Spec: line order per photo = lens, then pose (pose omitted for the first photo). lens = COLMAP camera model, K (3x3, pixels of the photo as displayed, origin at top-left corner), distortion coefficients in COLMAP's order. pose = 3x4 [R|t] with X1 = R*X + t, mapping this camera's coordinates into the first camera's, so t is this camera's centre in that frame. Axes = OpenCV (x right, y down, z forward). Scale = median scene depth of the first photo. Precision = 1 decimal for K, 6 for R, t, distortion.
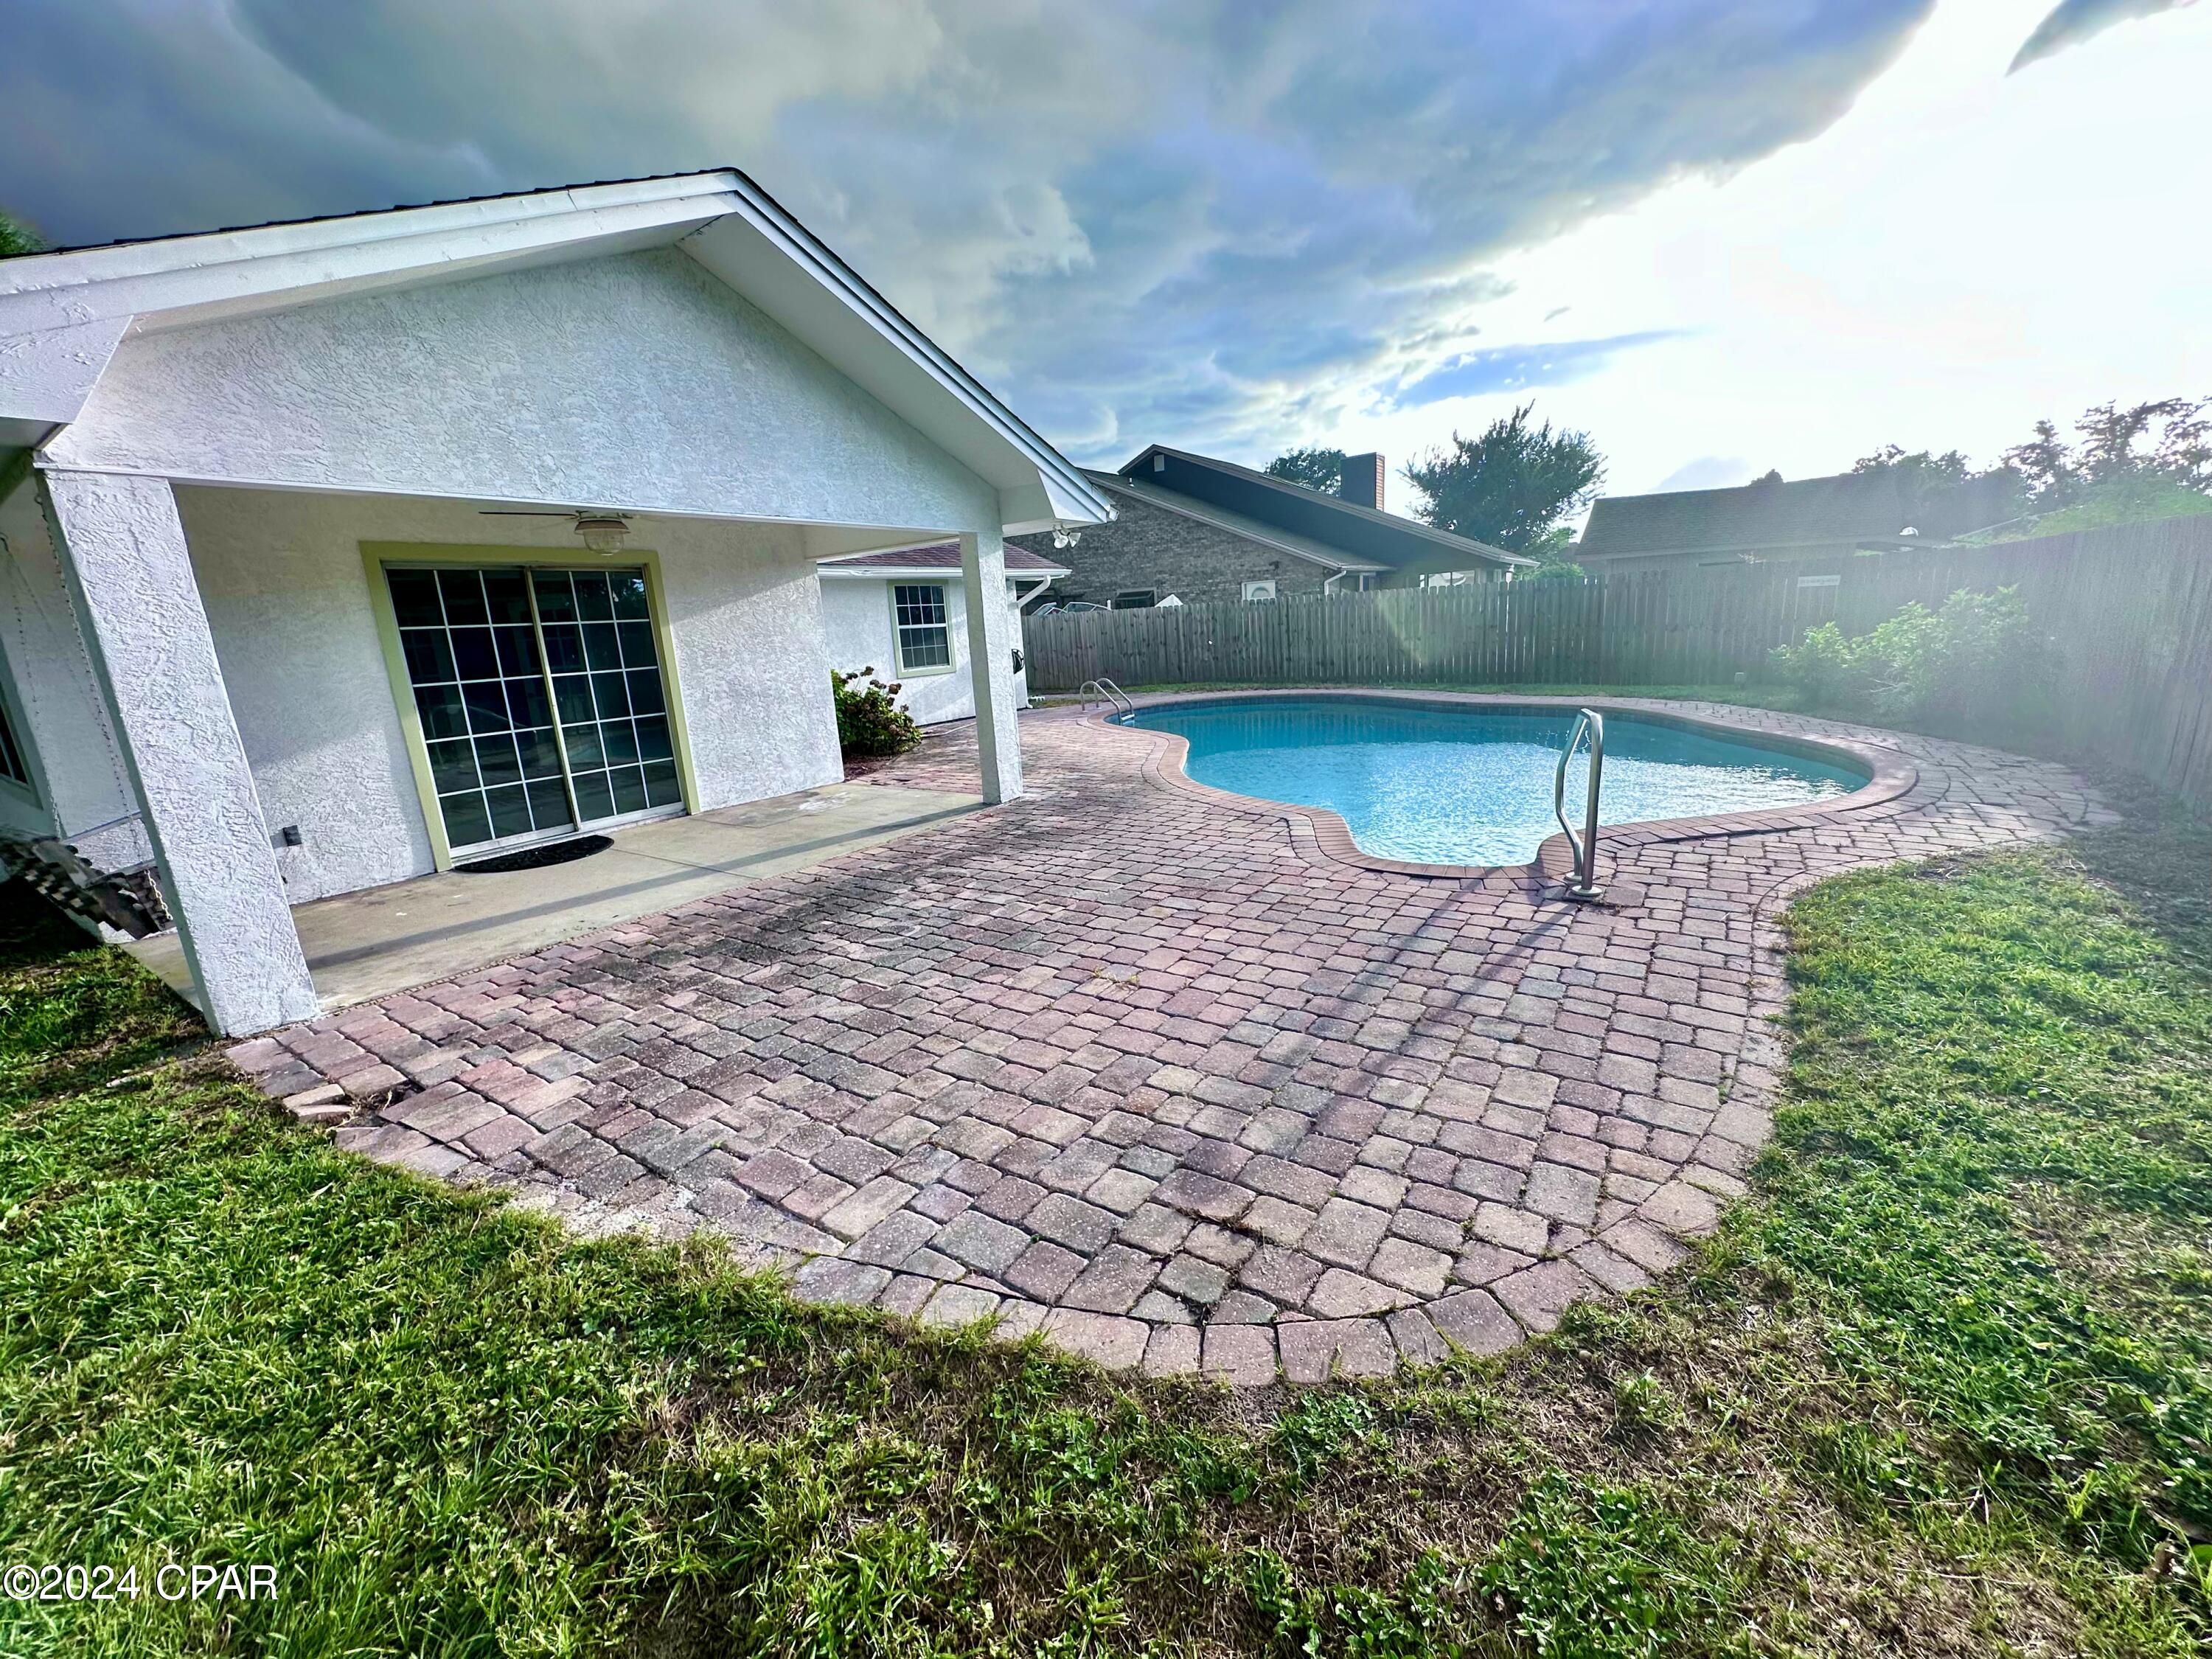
lens RADIAL K [[882.1, 0, 1089.6], [0, 882.1, 832.5], [0, 0, 1]] dist [-0.002687, 0.000826]
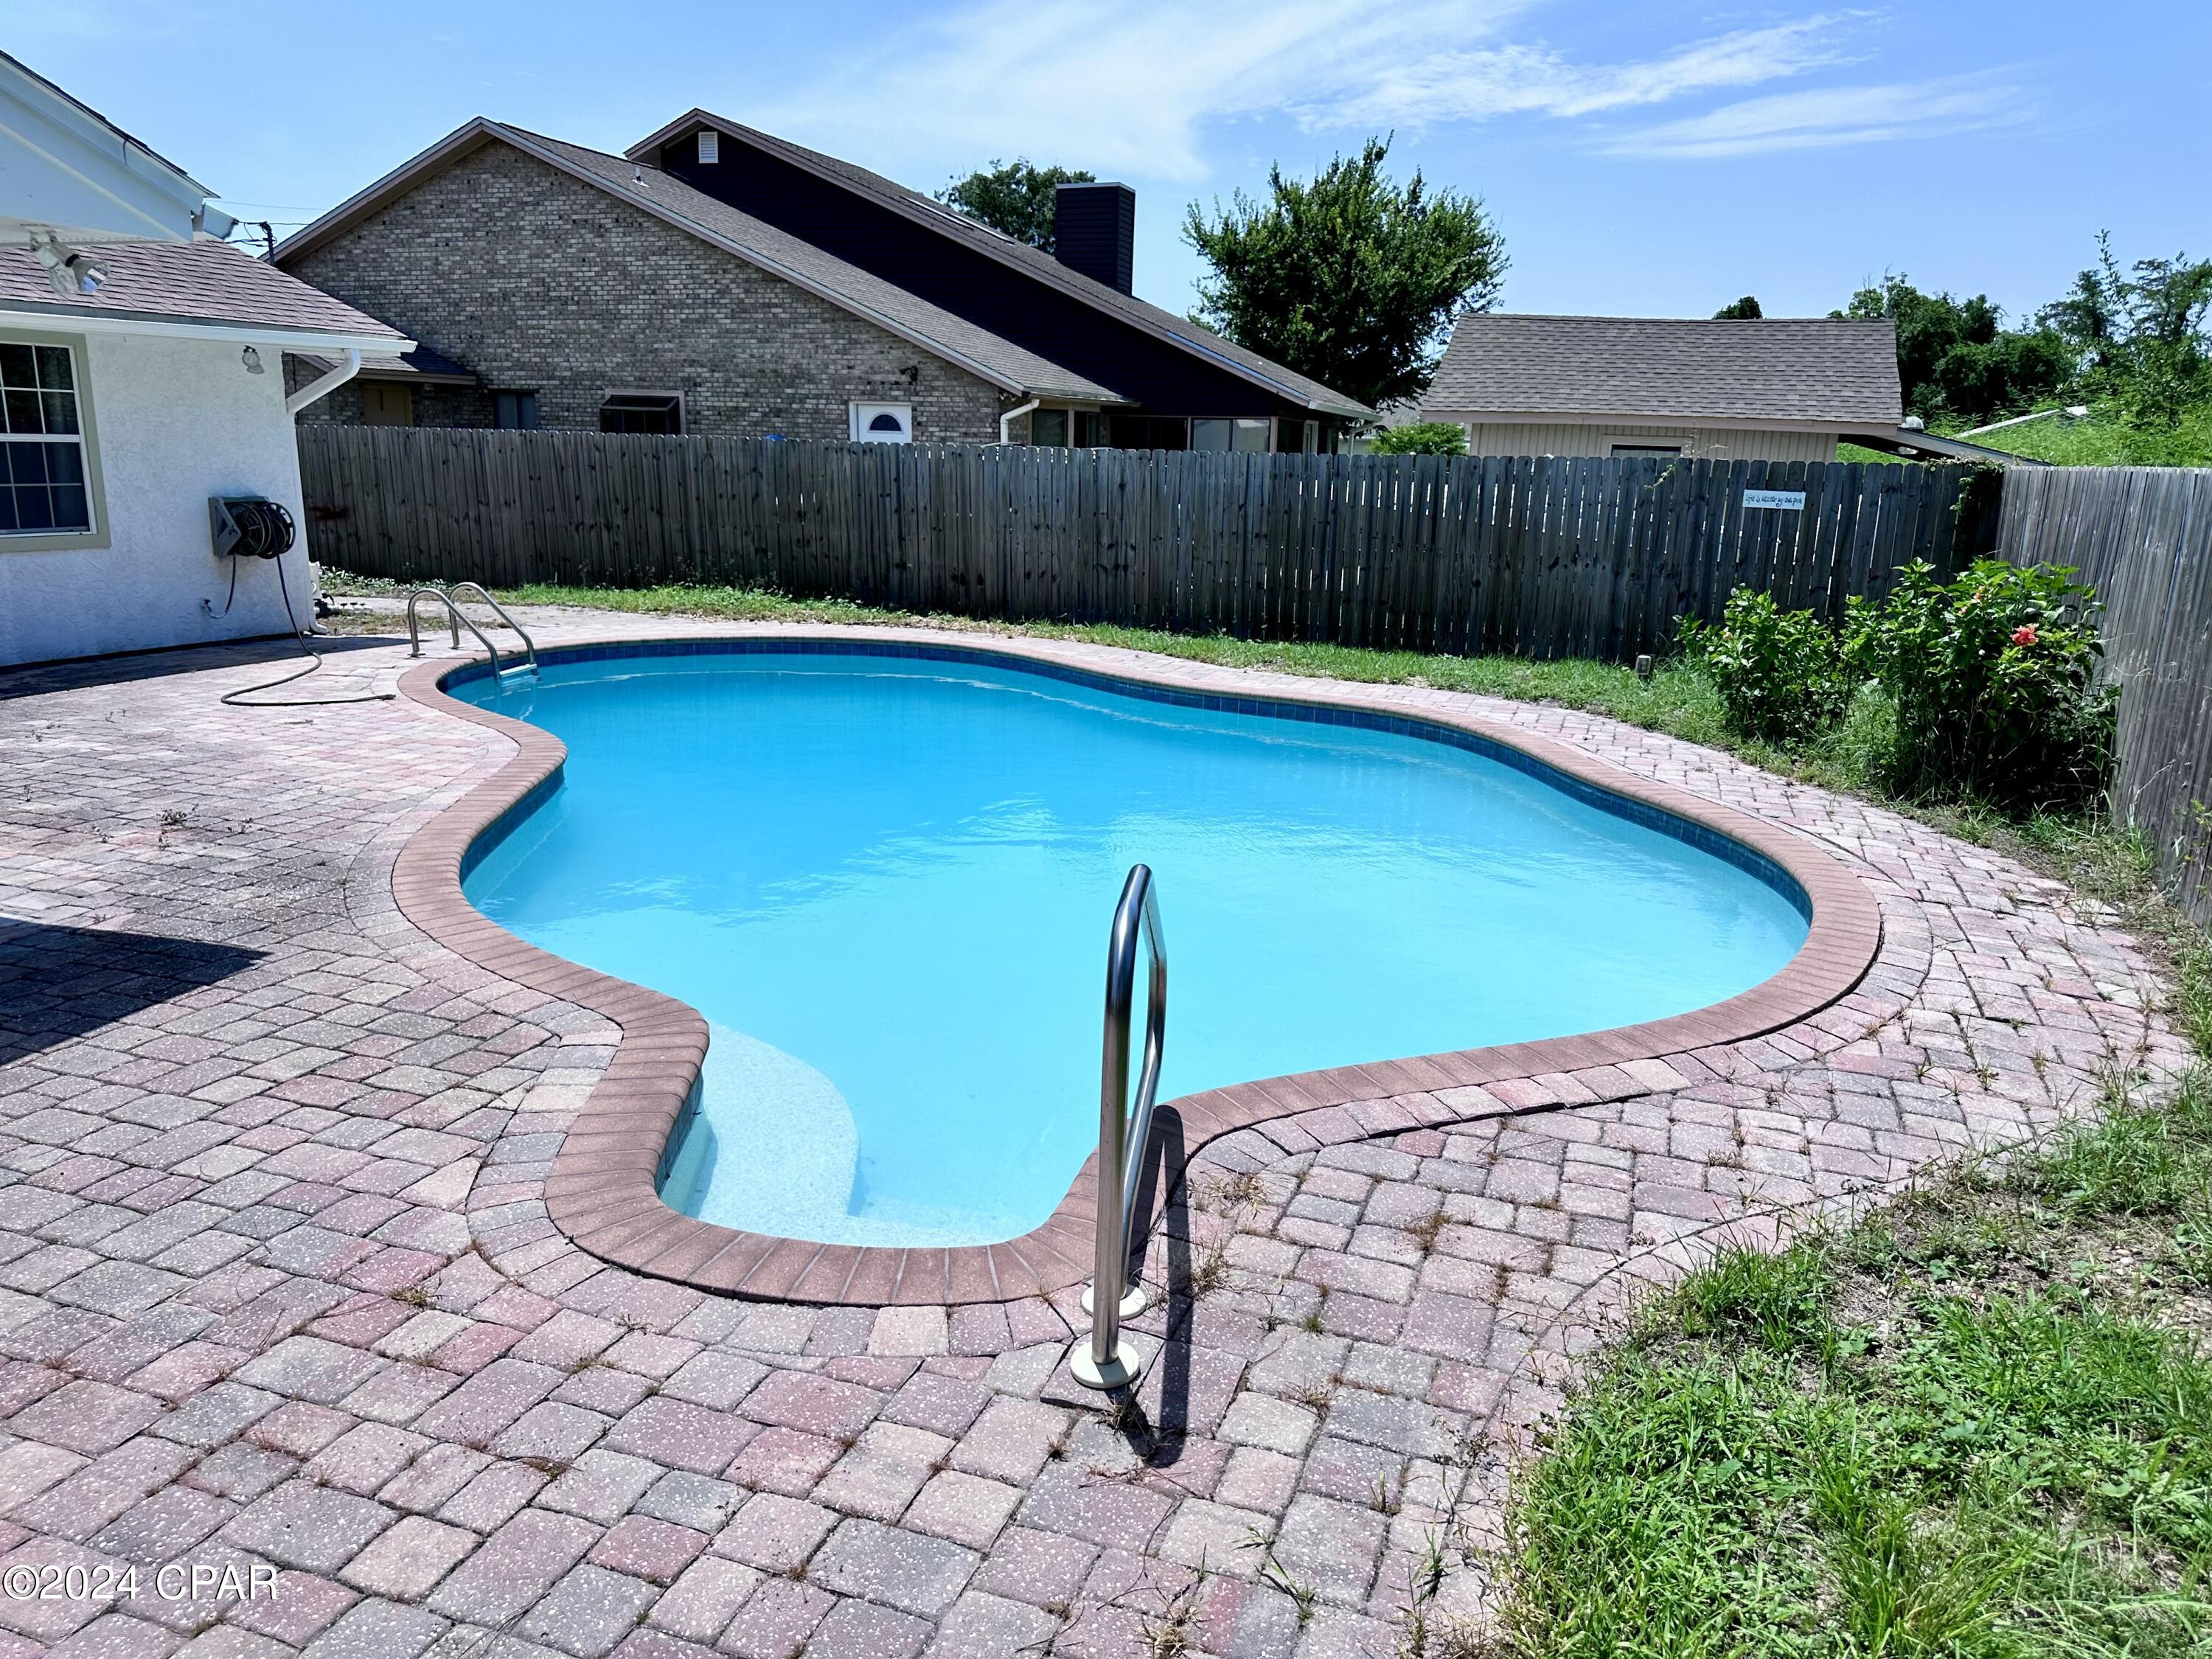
lens RADIAL K [[1564.5, 0, 1115.5], [0, 1564.5, 834.5], [0, 0, 1]] dist [0.008423, -0.003229]
pose [[0.962005, 0.019080, 0.272366, 0.077643], [-0.020010, 0.999800, 0.000636, -0.032862], [-0.272299, -0.006062, 0.962194, 0.071603]]
